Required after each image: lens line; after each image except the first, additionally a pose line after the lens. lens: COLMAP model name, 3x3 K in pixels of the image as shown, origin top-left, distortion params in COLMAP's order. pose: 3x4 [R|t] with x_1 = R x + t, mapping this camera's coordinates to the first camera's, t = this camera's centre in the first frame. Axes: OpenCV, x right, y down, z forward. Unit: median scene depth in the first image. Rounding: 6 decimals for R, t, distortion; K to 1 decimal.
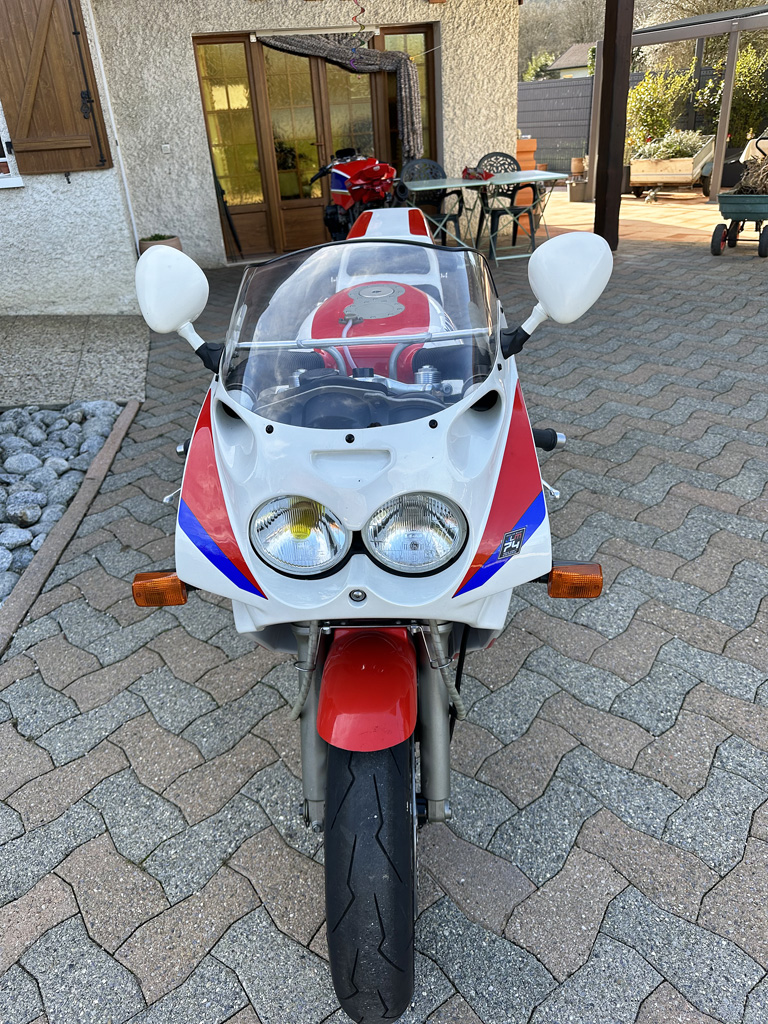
lens RADIAL K [[724.8, 0, 389.5], [0, 724.8, 505.3], [0, 0, 1]] dist [0.008059, -0.024231]
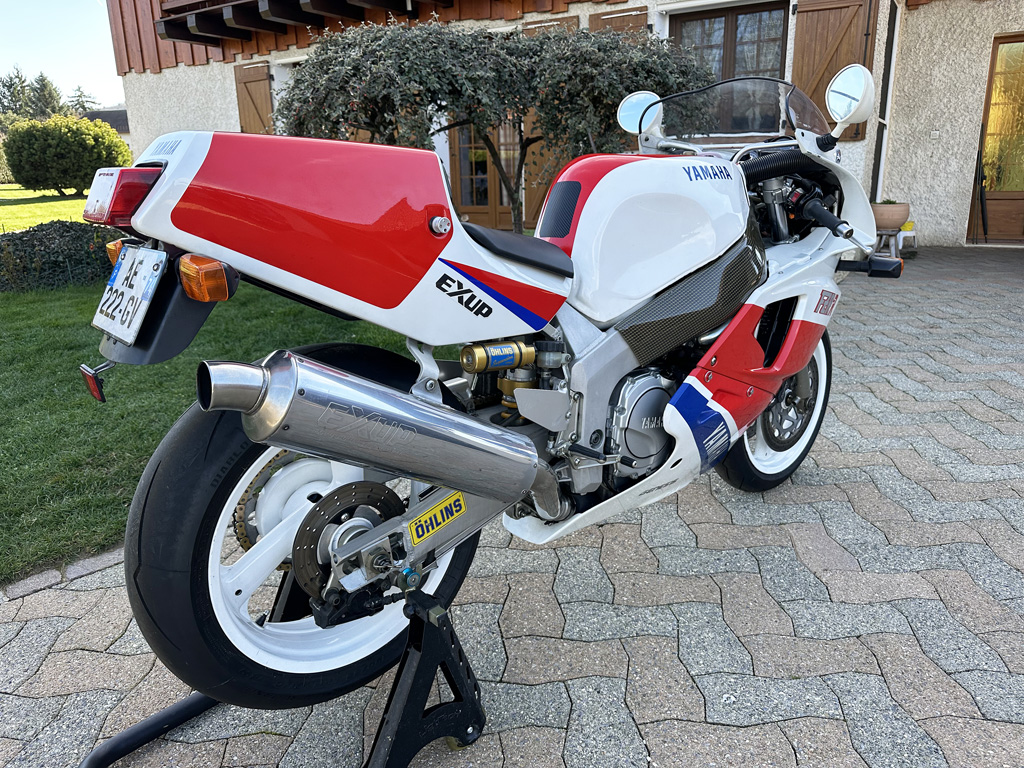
lens RADIAL K [[724.8, 0, 503.6], [0, 724.8, 374.0], [0, 0, 1]] dist [0.008059, -0.024231]
pose [[0.657961, 0.244487, -0.712259, 0.130539], [-0.364587, 0.931010, -0.017218, 0.097076], [0.658911, 0.271009, 0.701705, -0.086459]]
